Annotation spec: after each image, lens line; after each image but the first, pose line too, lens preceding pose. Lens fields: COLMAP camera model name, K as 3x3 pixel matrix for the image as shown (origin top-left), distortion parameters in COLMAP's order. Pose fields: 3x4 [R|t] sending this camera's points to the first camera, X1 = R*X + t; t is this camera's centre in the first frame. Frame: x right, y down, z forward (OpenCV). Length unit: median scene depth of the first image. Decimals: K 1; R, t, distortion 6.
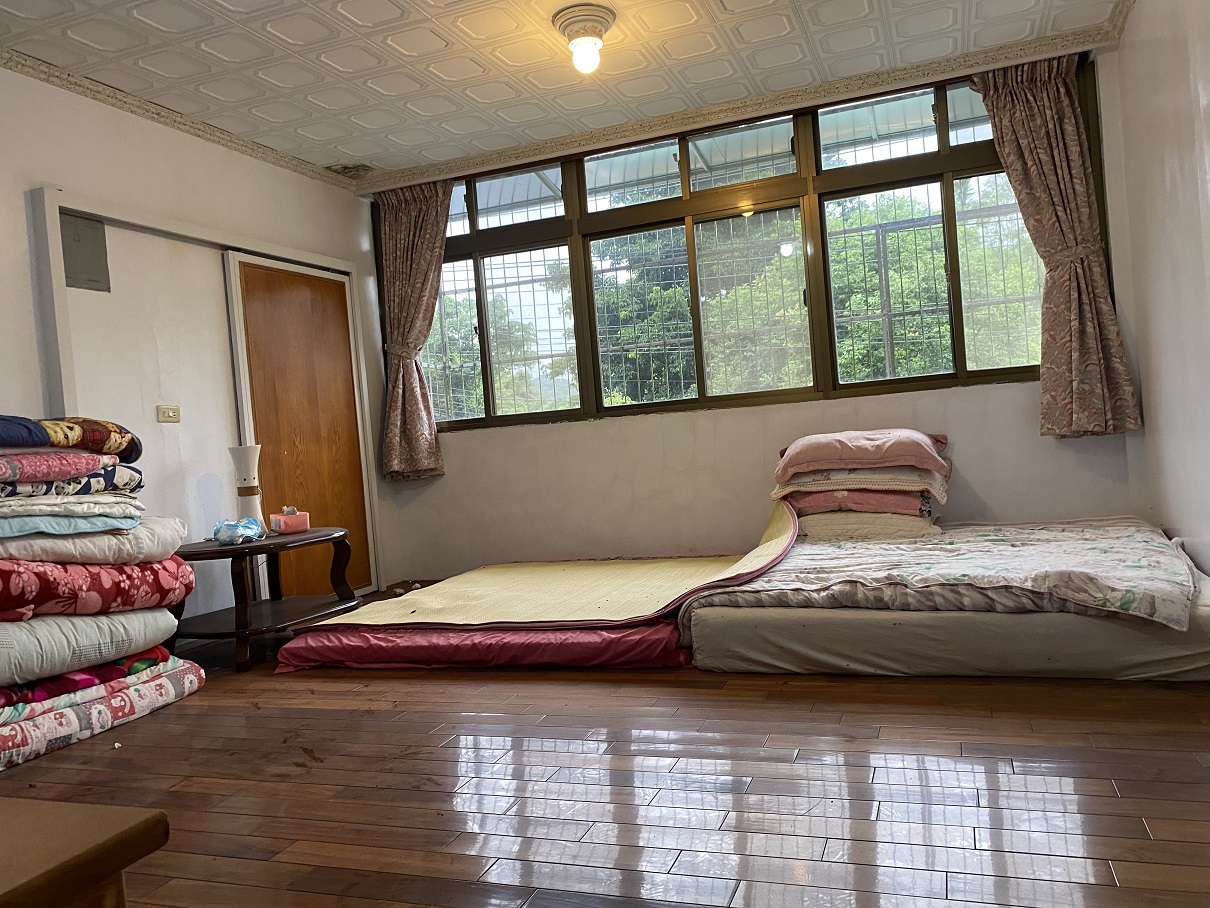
lens RADIAL K [[920.2, 0, 605.0], [0, 920.2, 454.0], [0, 0, 1]] dist [0.124044, -0.198594]
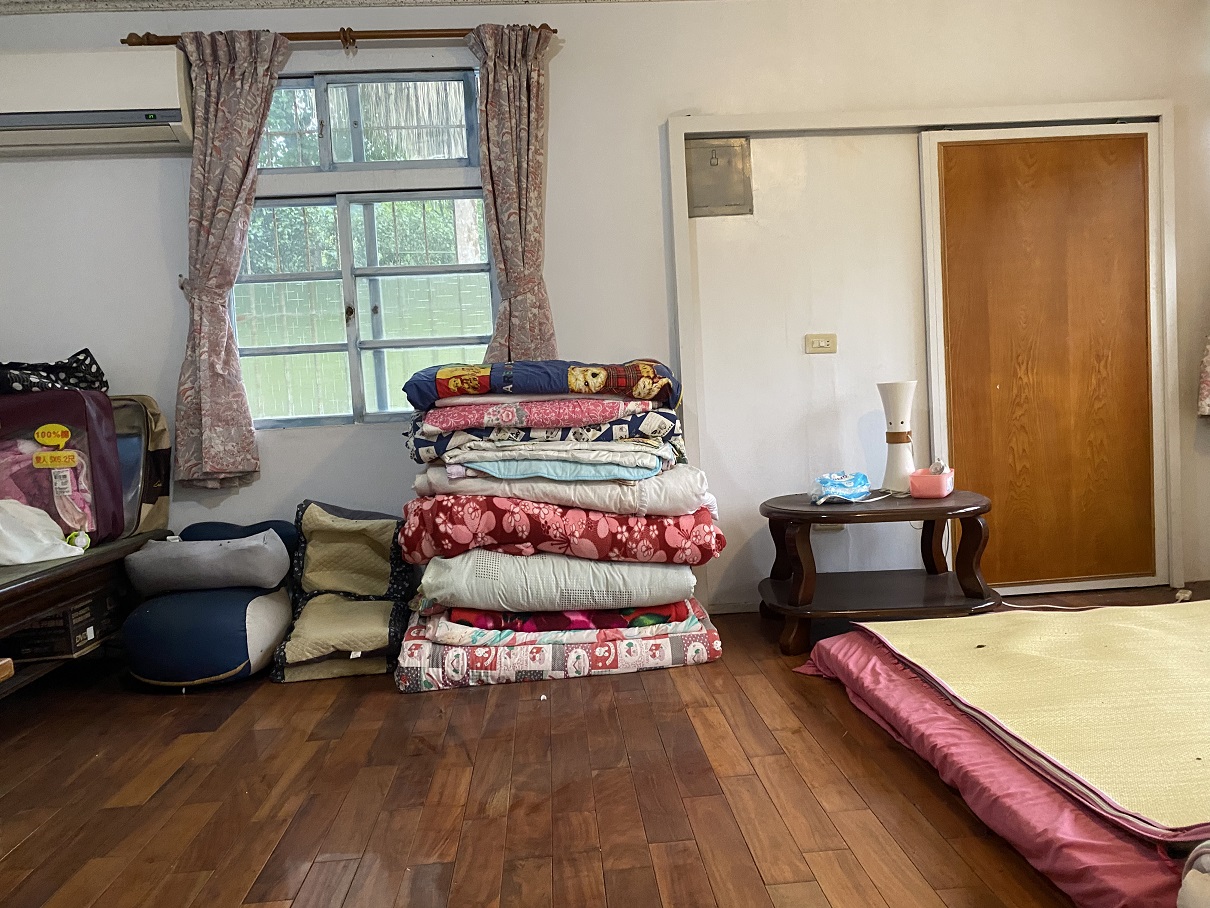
lens RADIAL K [[920.2, 0, 605.0], [0, 920.2, 454.0], [0, 0, 1]] dist [0.124044, -0.198594]
pose [[0.413931, 0.117325, -0.902716, 0.343453], [0.003124, 0.991471, 0.130293, -0.072627], [0.910303, -0.056753, 0.410034, 0.597586]]
